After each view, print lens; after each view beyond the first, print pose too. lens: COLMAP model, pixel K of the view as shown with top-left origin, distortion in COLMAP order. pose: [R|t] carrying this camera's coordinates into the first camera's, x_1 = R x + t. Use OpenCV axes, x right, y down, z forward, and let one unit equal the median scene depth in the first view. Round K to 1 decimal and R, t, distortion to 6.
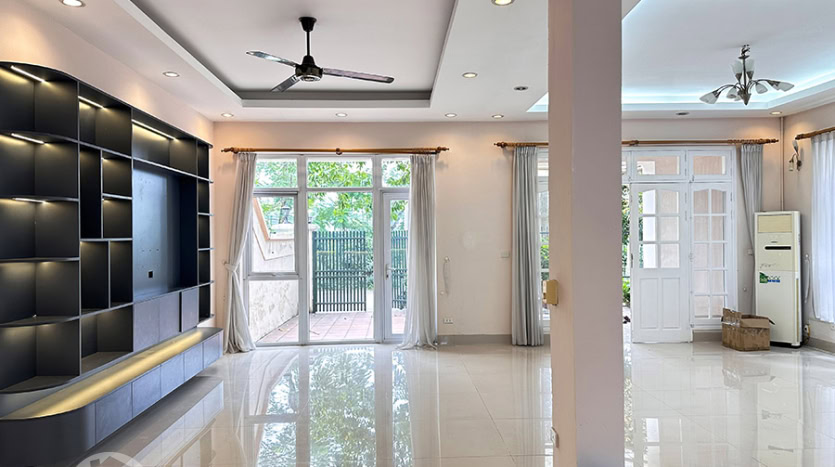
lens RADIAL K [[596.6, 0, 416.6], [0, 596.6, 234.4], [0, 0, 1]] dist [-0.002315, -0.001195]
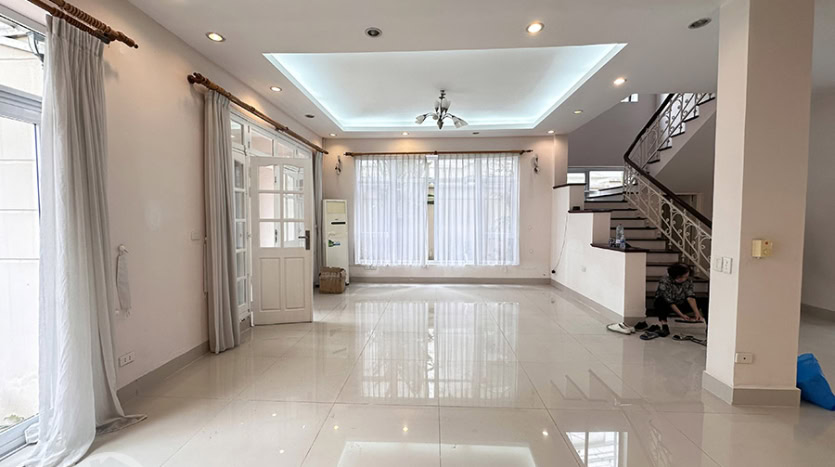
lens RADIAL K [[329.4, 0, 416.3], [0, 329.4, 232.4], [0, 0, 1]] dist [0.000436, 0.000043]
pose [[0.089499, -0.034941, 0.995374, -0.225978], [-0.005864, 0.999349, 0.035608, 0.014458], [-0.995970, -0.009024, 0.089236, 0.710038]]
